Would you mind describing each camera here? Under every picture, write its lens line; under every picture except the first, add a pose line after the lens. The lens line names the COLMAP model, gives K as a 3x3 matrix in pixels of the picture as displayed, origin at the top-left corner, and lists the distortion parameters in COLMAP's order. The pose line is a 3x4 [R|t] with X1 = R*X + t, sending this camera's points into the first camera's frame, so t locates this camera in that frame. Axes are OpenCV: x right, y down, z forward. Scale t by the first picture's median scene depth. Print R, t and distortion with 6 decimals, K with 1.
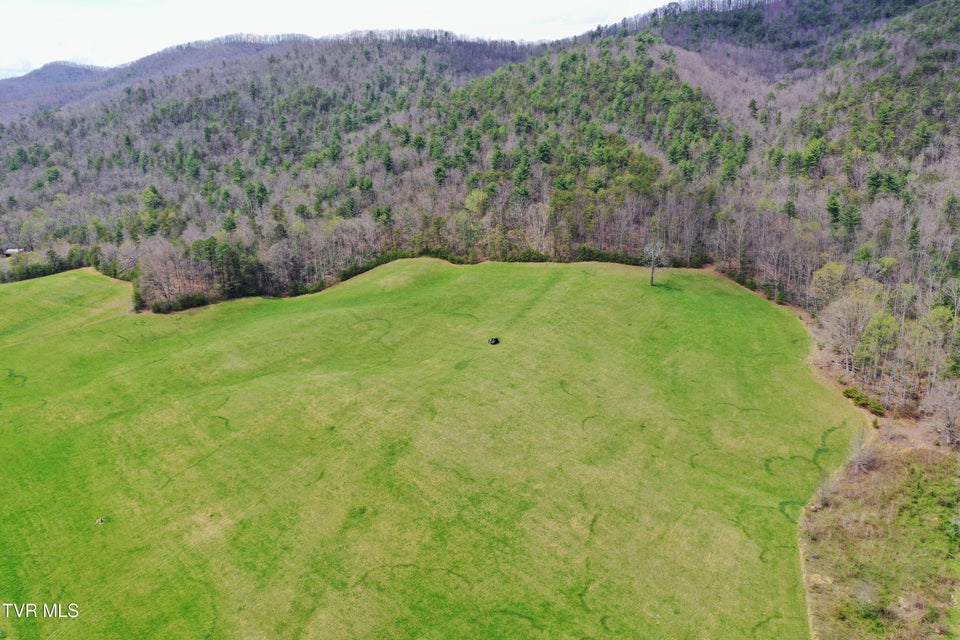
lens RADIAL K [[753.7, 0, 479.8], [0, 753.7, 315.1], [0, 0, 1]] dist [0.002602, 0.004157]
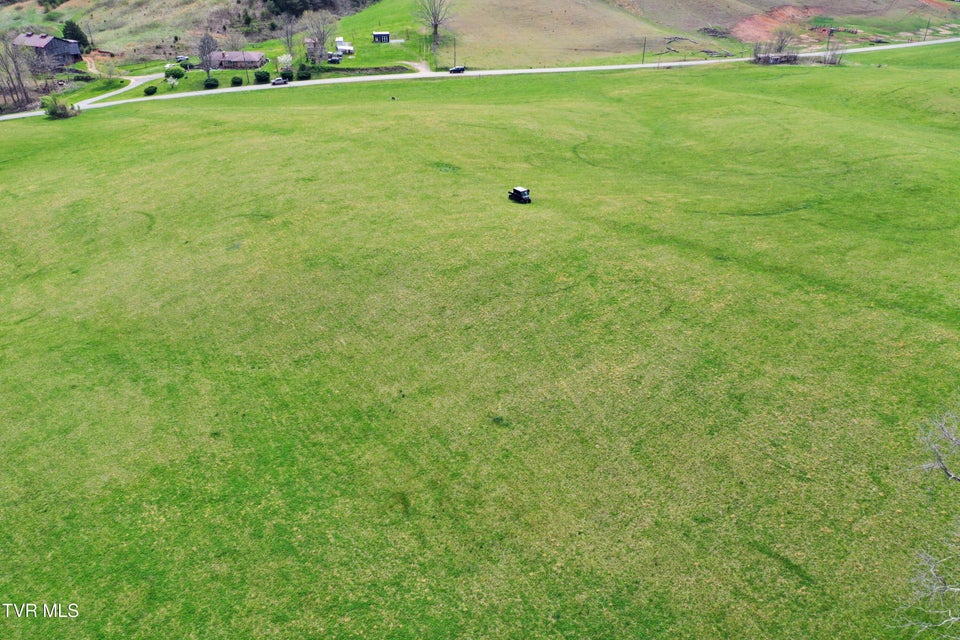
lens RADIAL K [[753.7, 0, 479.8], [0, 753.7, 315.1], [0, 0, 1]] dist [0.002602, 0.004157]
pose [[-0.464609, 0.460673, -0.756253, 0.300565], [-0.218731, 0.767859, 0.602121, -0.131661], [0.858076, 0.445167, -0.255991, 0.833705]]
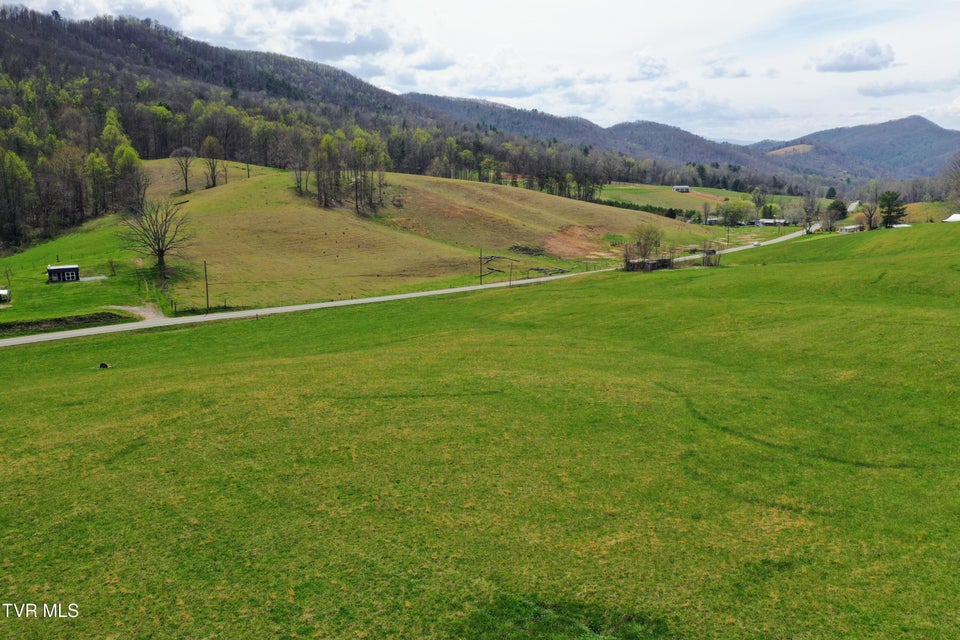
lens RADIAL K [[753.7, 0, 479.8], [0, 753.7, 315.1], [0, 0, 1]] dist [0.002602, 0.004157]
pose [[-0.078120, 0.211886, -0.974167, 0.044779], [-0.244041, 0.943360, 0.224756, 0.005120], [0.966613, 0.255295, -0.021986, 0.671414]]
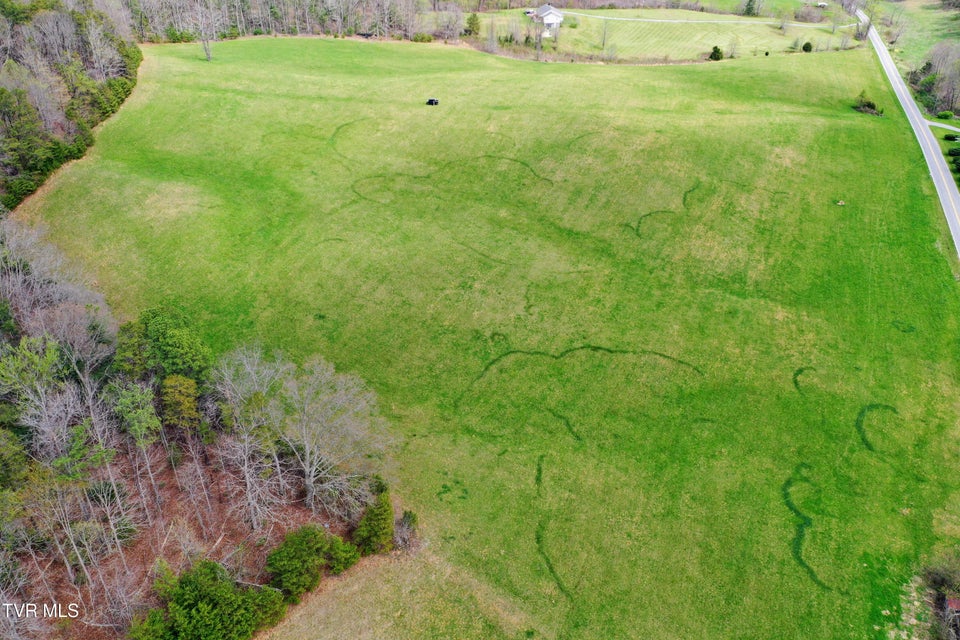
lens RADIAL K [[747.8, 0, 480.0], [0, 747.8, 317.6], [0, 0, 1]] dist [0.003467, 0.001496]
pose [[-0.455718, -0.479713, 0.749798, -0.635508], [0.245030, 0.742200, 0.623778, -0.254023], [-0.855735, 0.467990, -0.220690, 0.952882]]
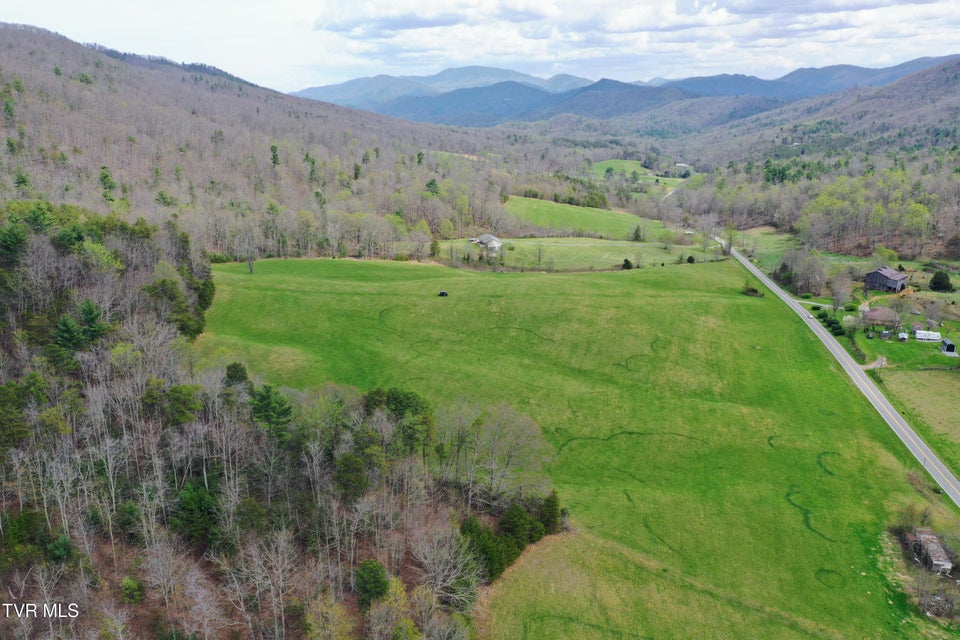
lens RADIAL K [[747.9, 0, 480.0], [0, 747.9, 320.0], [0, 0, 1]] dist [0.003095, 0.006217]
pose [[-0.594511, -0.207499, 0.776853, -0.728100], [0.220309, 0.887126, 0.405552, -0.306776], [-0.773318, 0.412253, -0.481691, 1.157694]]
